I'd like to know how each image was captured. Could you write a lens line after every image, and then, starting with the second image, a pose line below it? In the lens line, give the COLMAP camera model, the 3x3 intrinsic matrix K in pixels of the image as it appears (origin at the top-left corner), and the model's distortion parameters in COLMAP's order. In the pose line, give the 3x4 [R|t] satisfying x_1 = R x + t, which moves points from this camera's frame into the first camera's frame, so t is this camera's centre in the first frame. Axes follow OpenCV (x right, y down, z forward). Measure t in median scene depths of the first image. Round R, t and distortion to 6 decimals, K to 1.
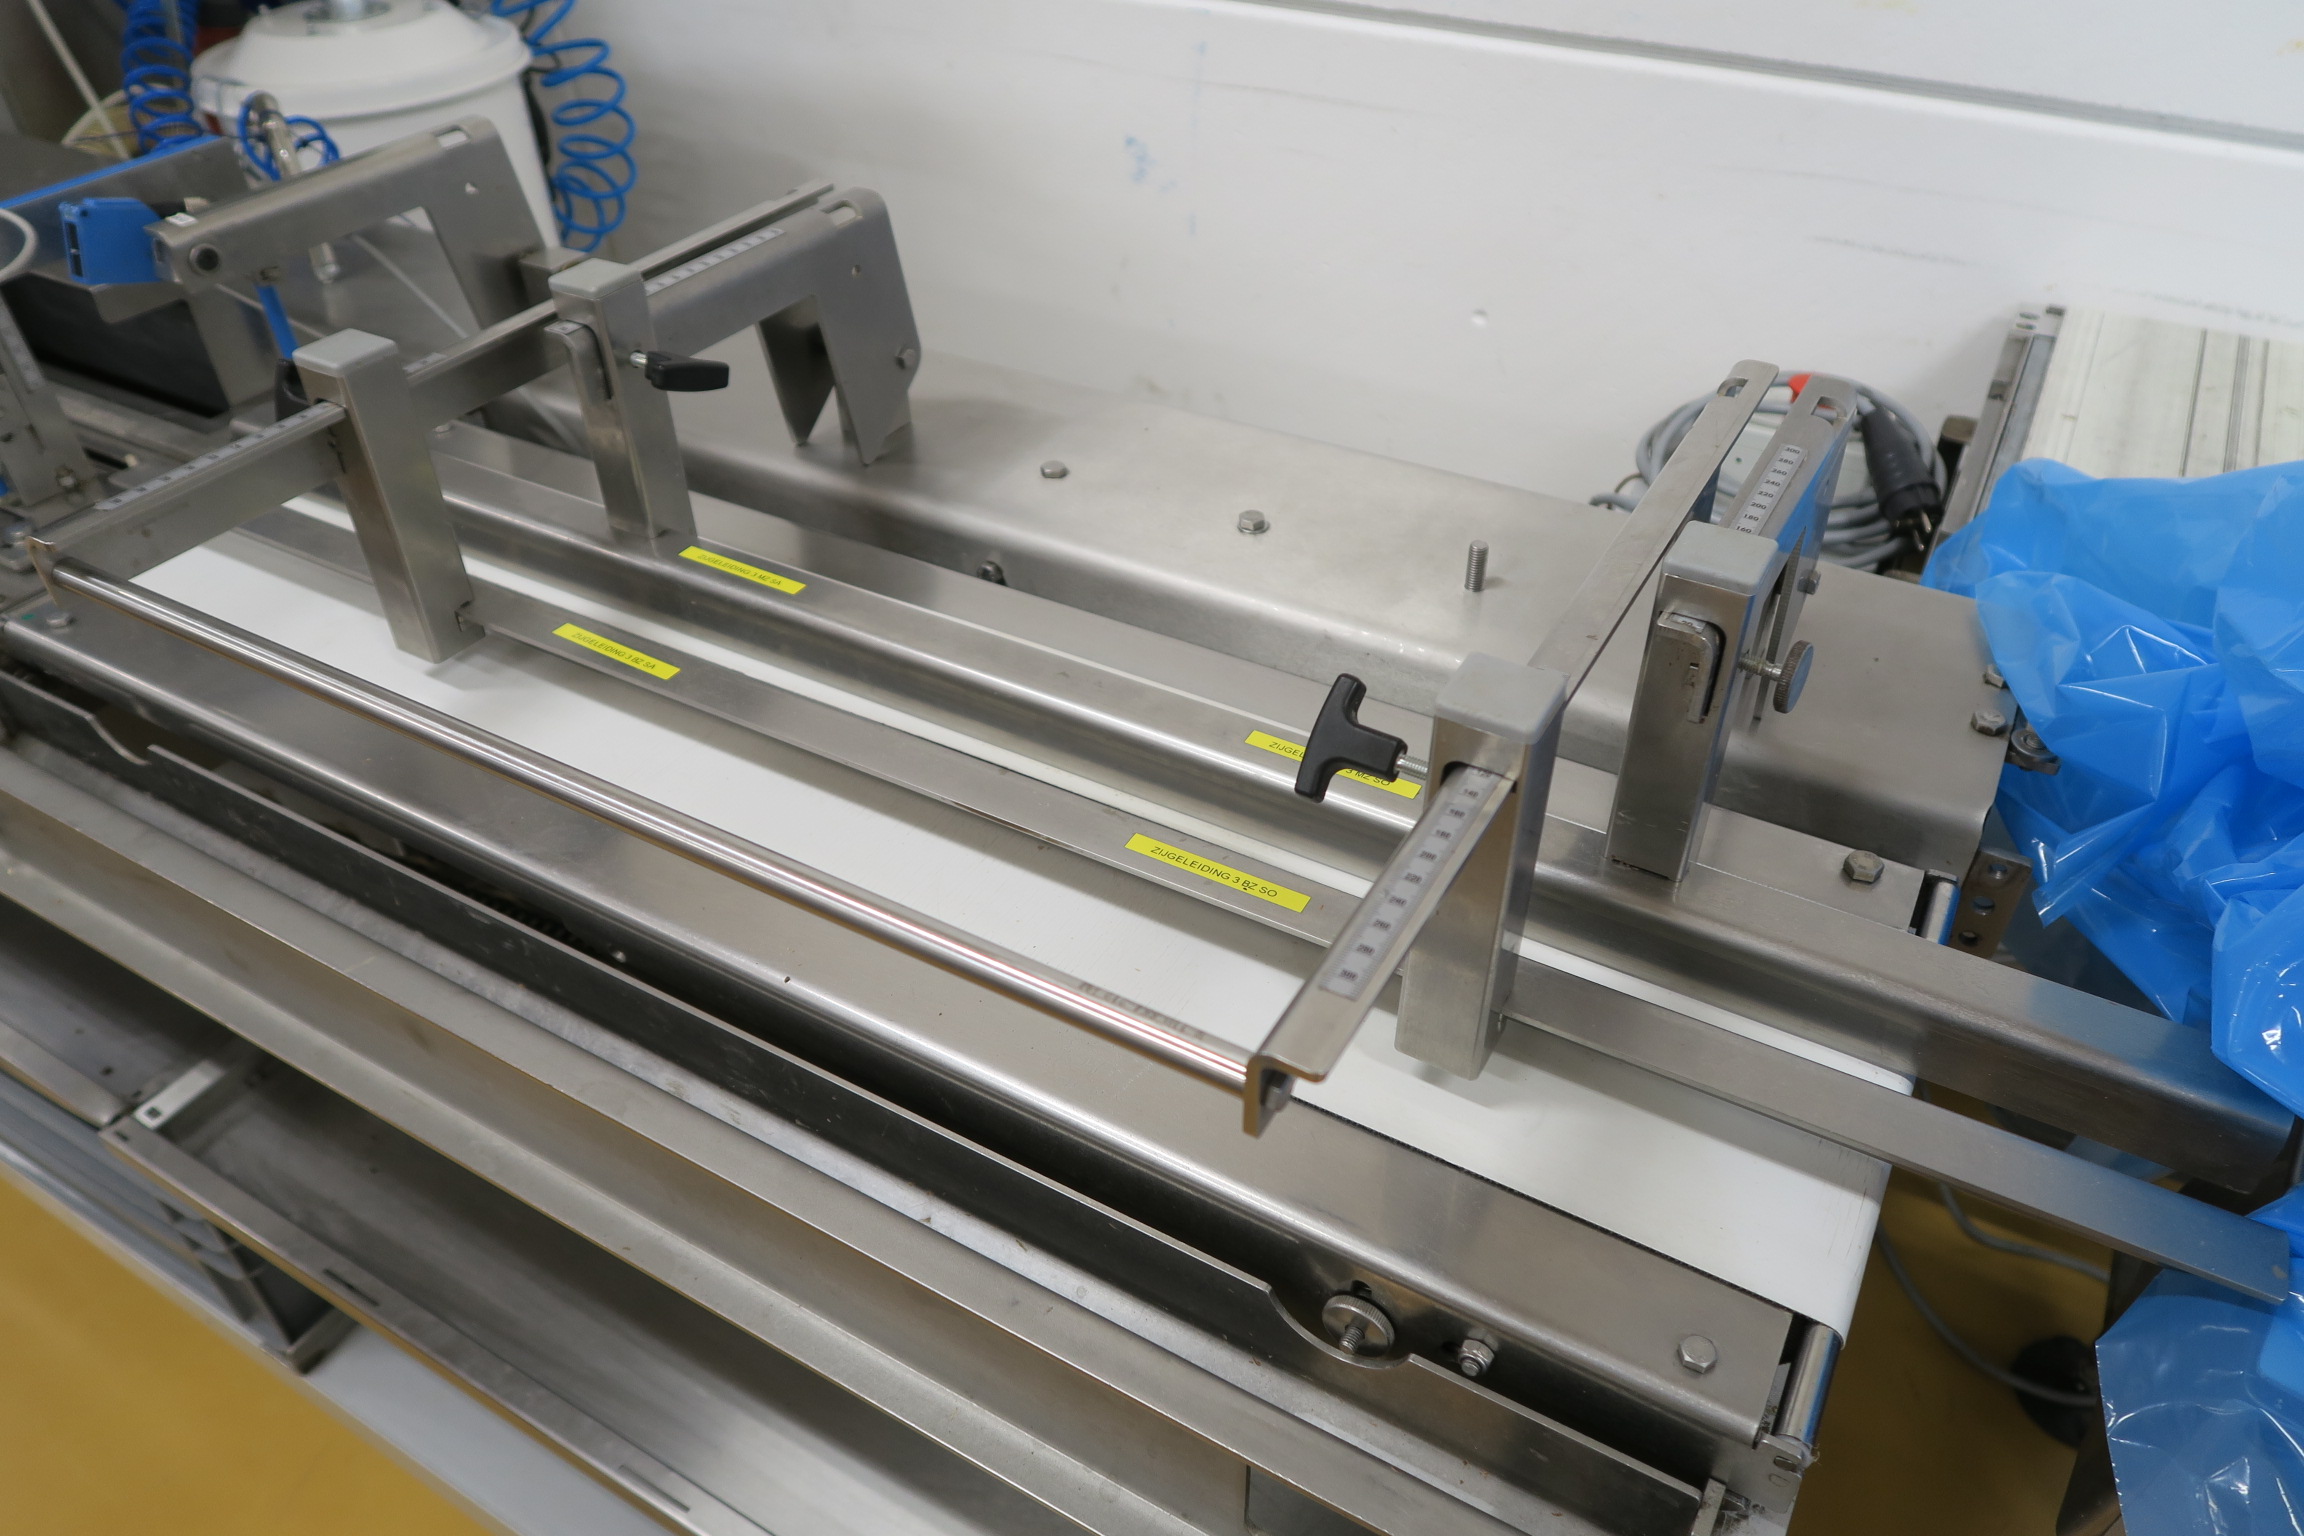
lens RADIAL K [[1568.7, 0, 1148.5], [0, 1568.7, 776.2], [0, 0, 1]] dist [-0.015514, 0.001567]
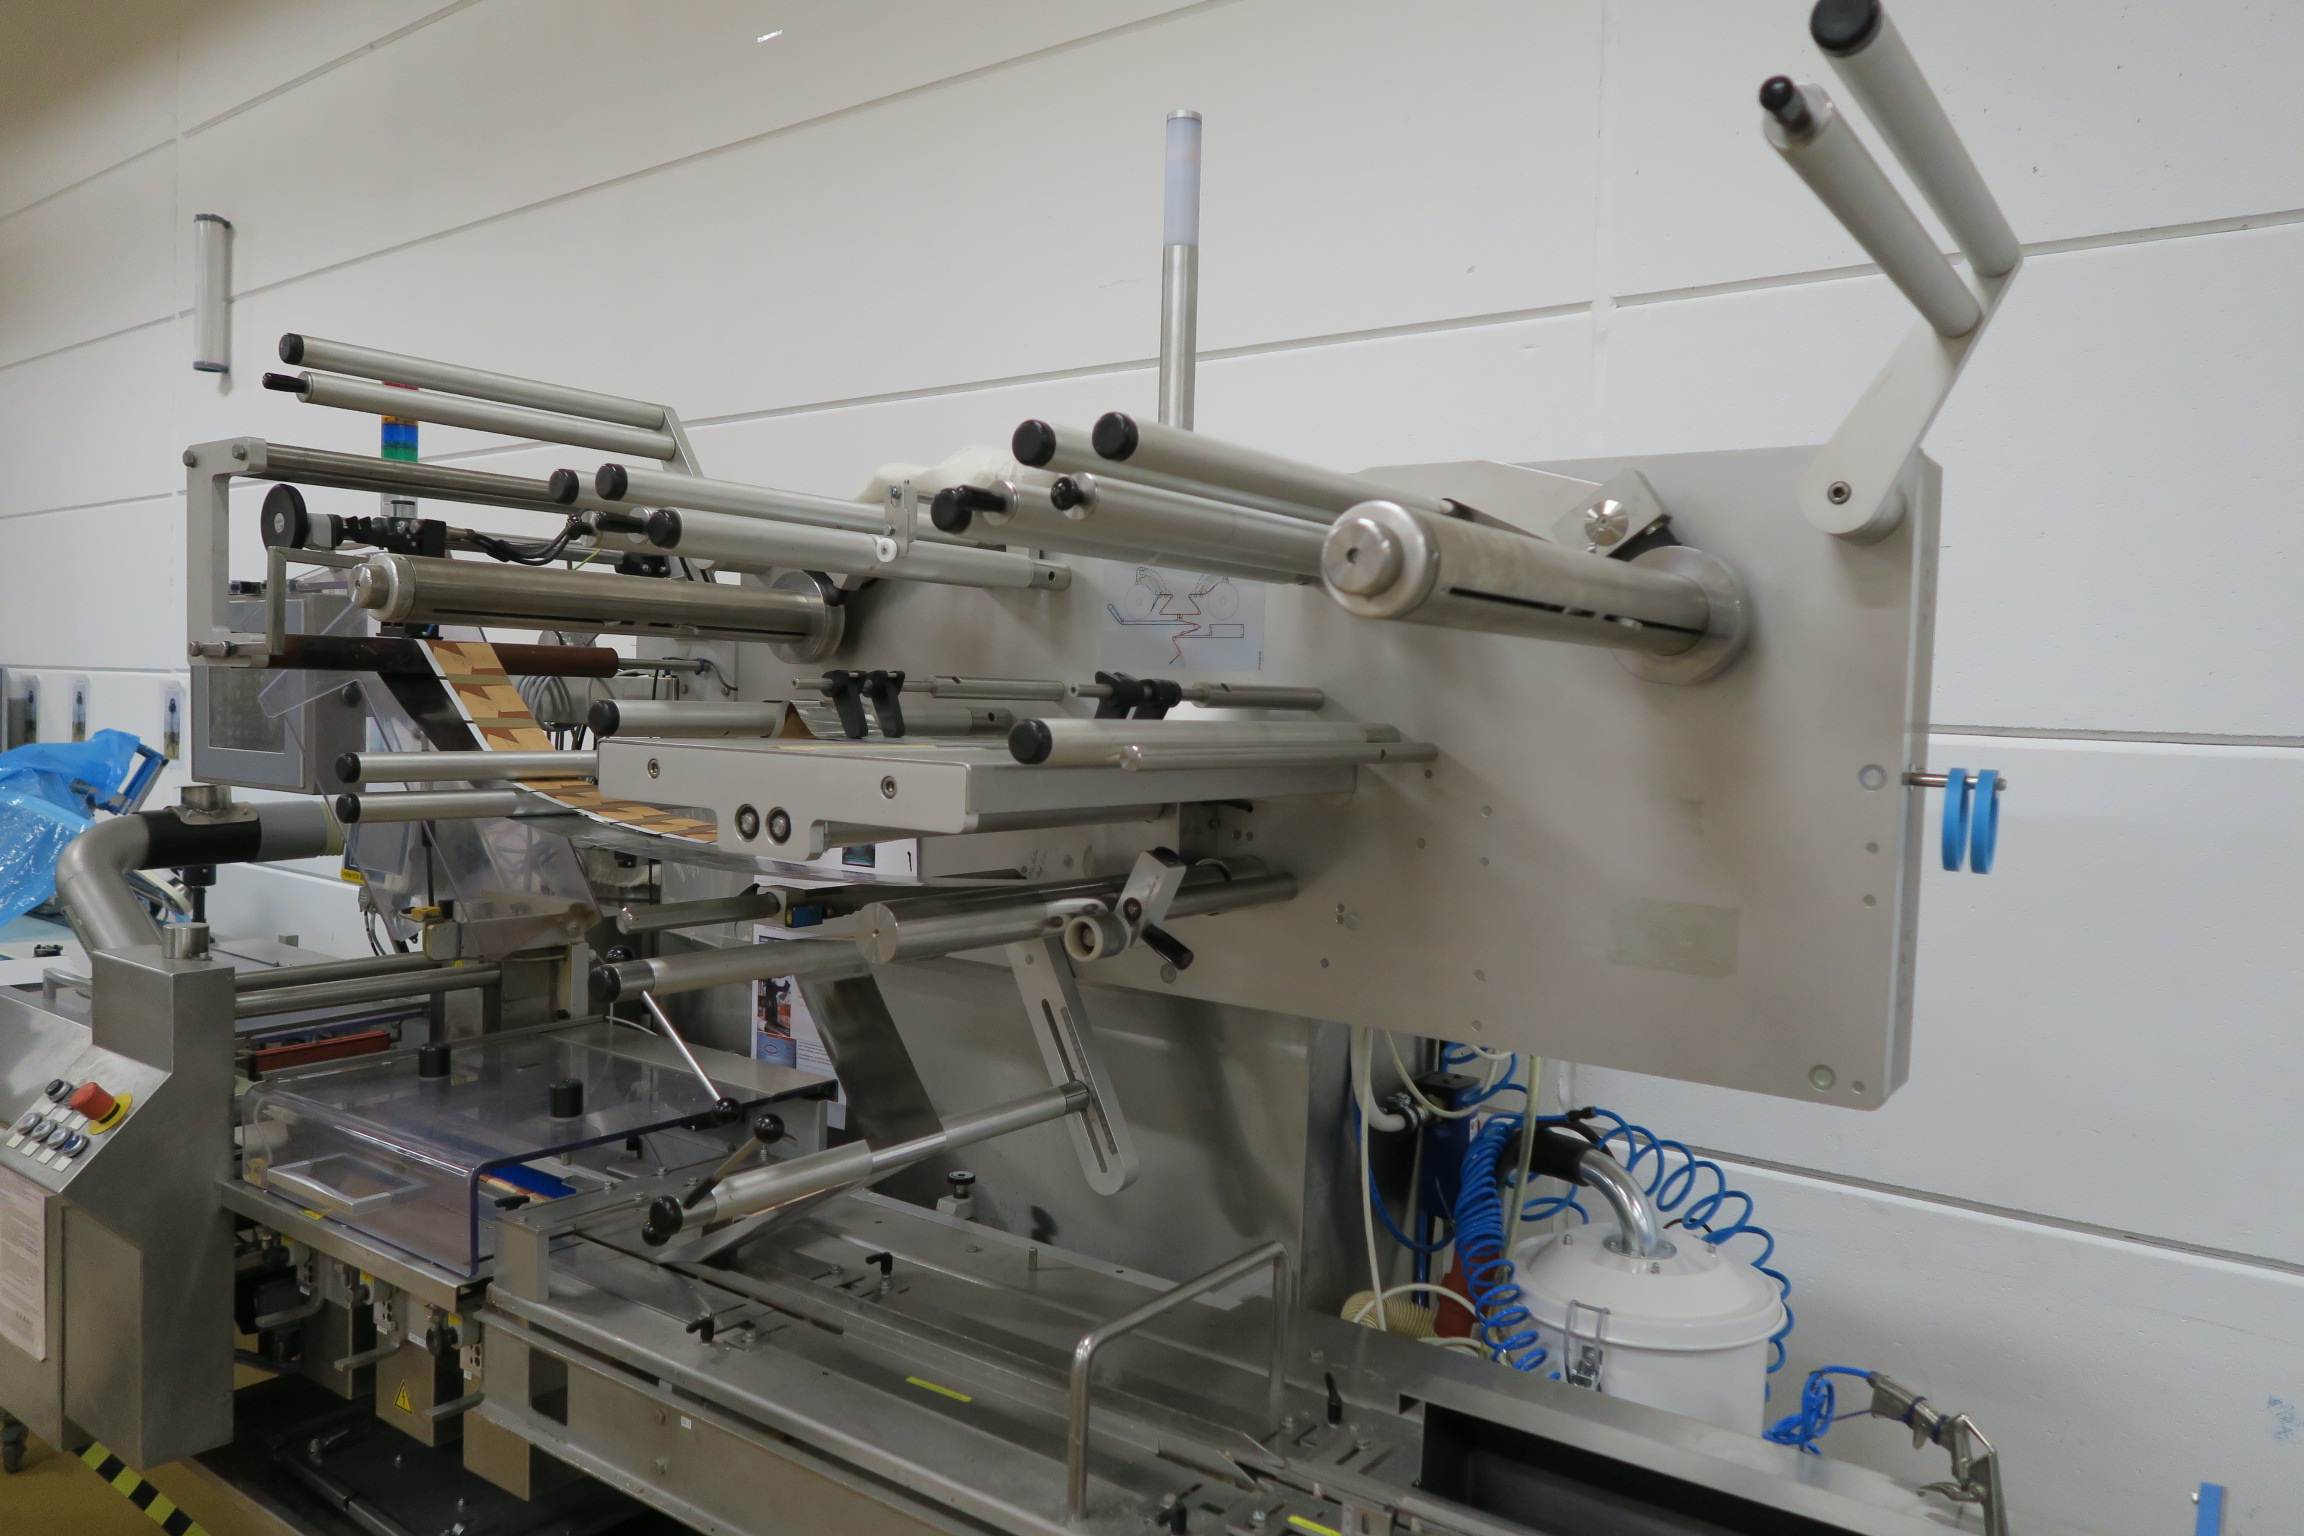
lens RADIAL K [[1575.7, 0, 1136.3], [0, 1575.7, 774.2], [0, 0, 1]] dist [-0.032717, 0.014029]
pose [[0.992976, 0.055123, -0.104693, -1.119148], [-0.106678, 0.799826, -0.590676, -0.057529], [0.051176, 0.597695, 0.800088, -0.241677]]
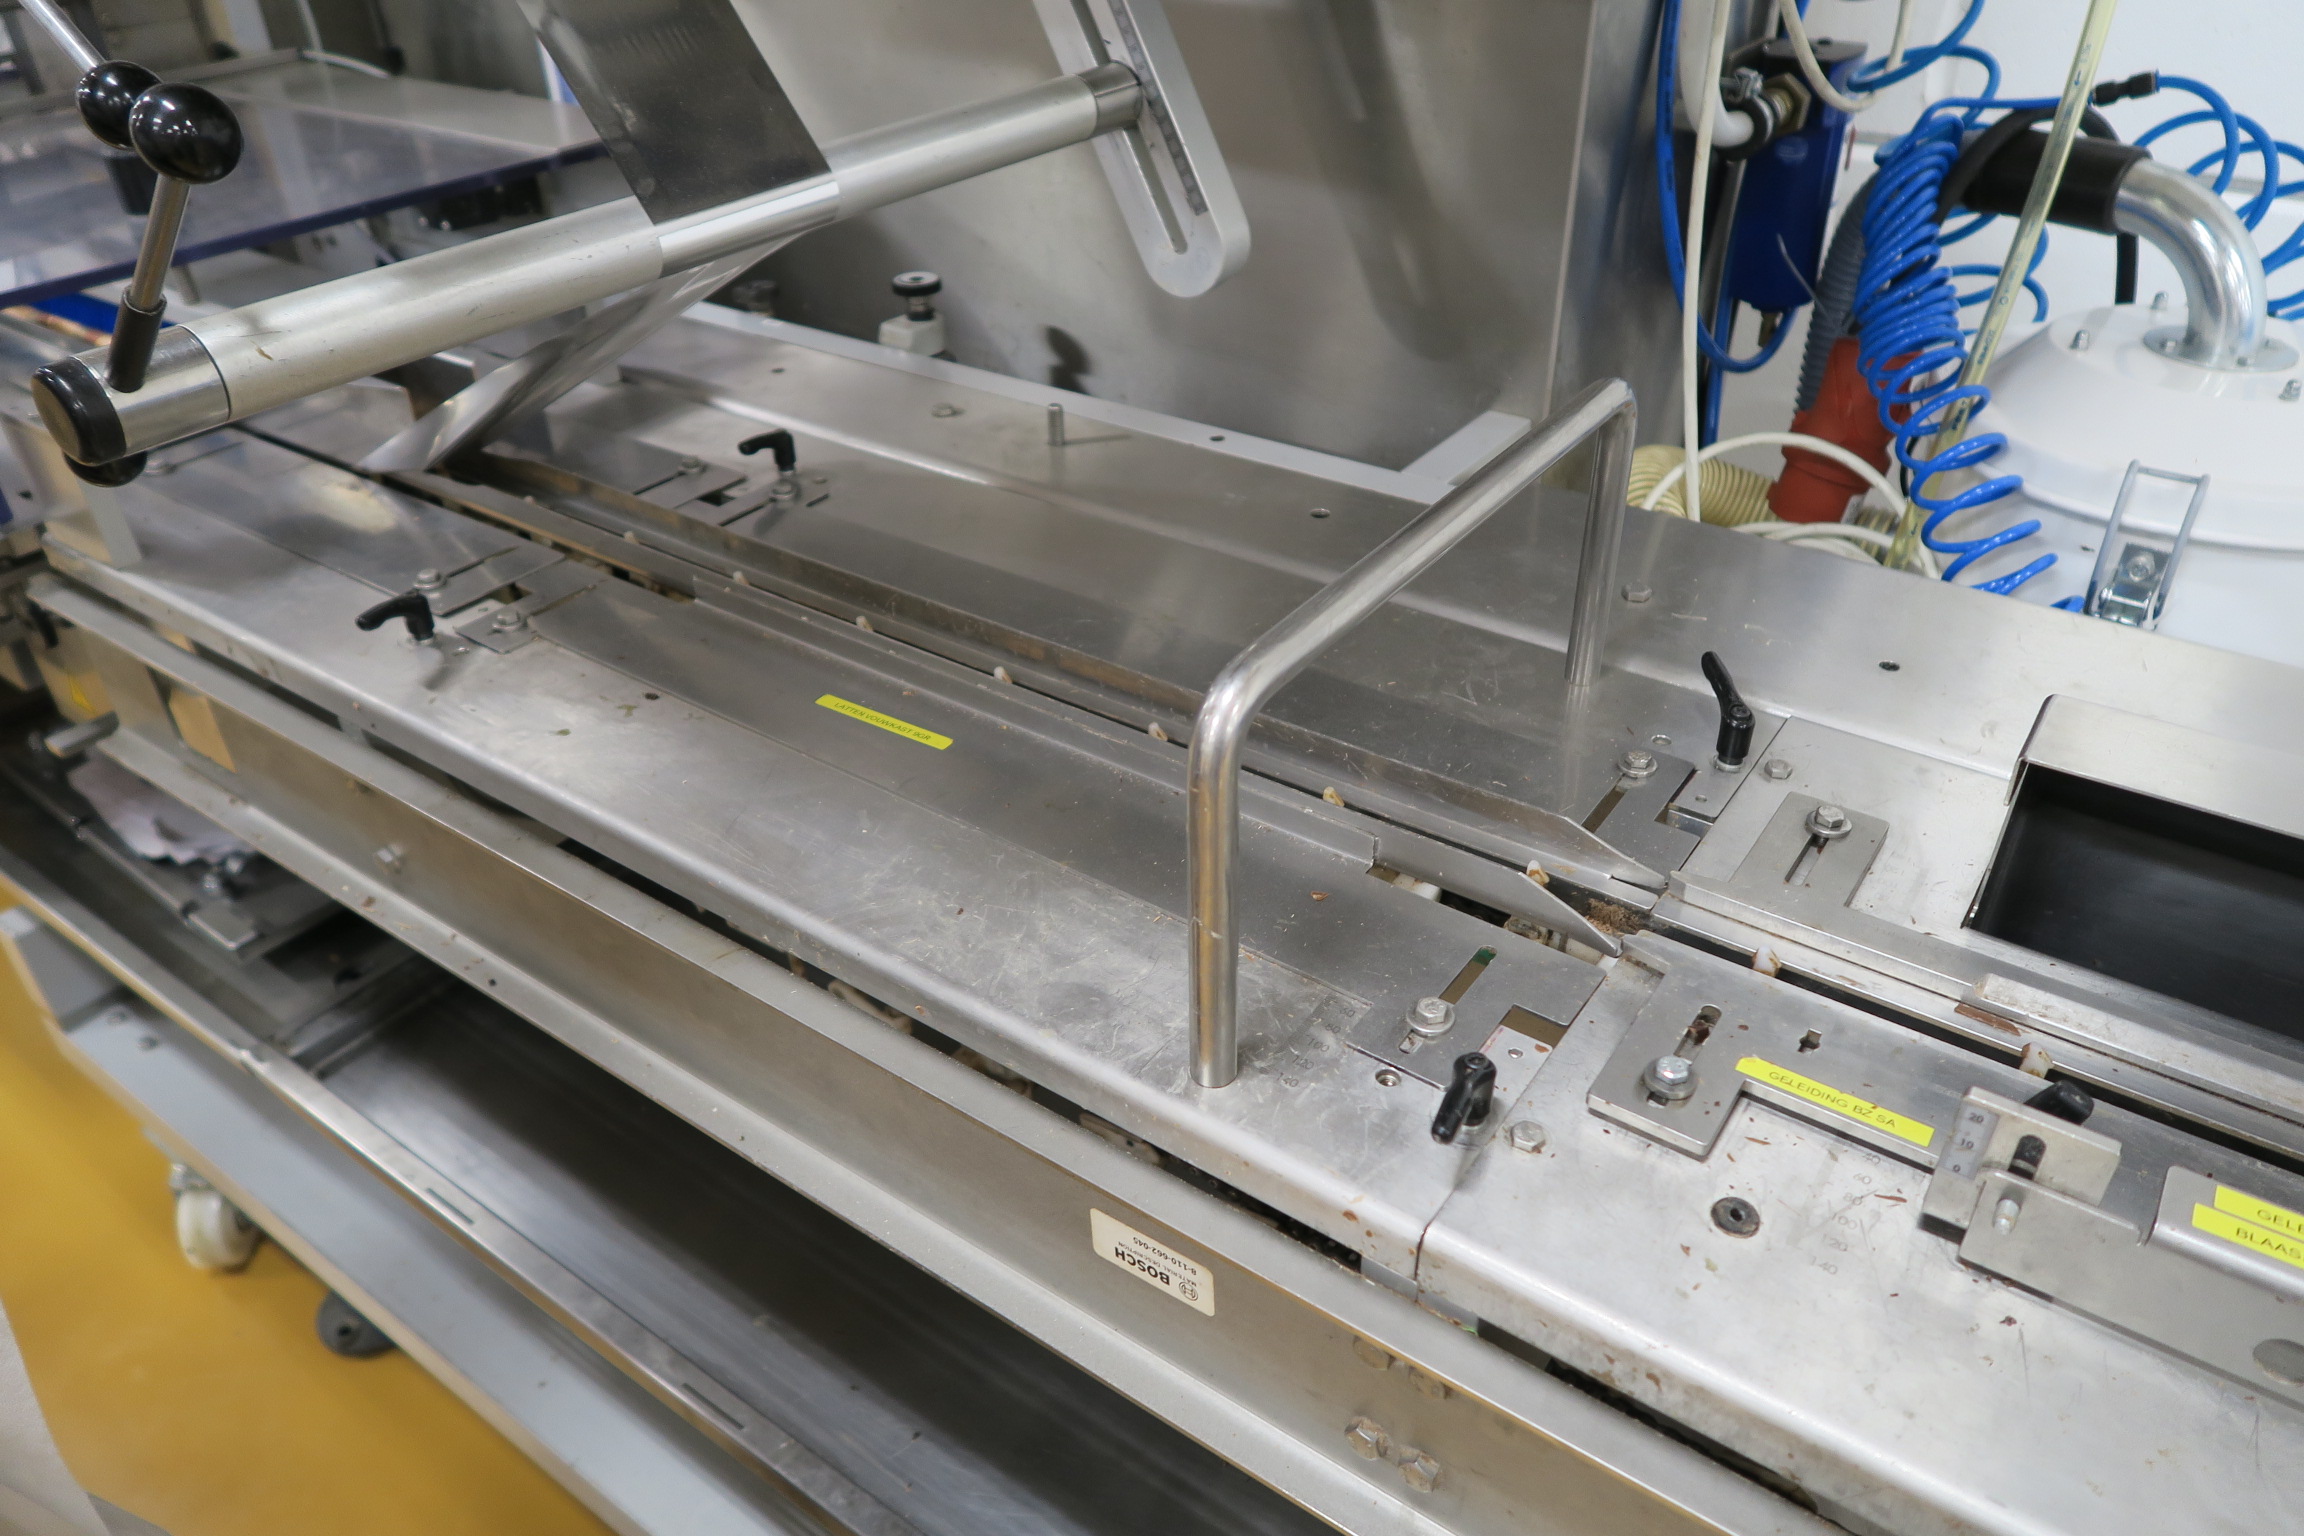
lens RADIAL K [[1466.9, 0, 1180.1], [0, 1466.9, 733.5], [0, 0, 1]] dist [-0.012186, 0.000599]
pose [[0.997513, 0.045477, -0.053856, -1.249248], [-0.050302, 0.994496, -0.091911, -0.368391], [0.049380, 0.094391, 0.994310, 0.574623]]
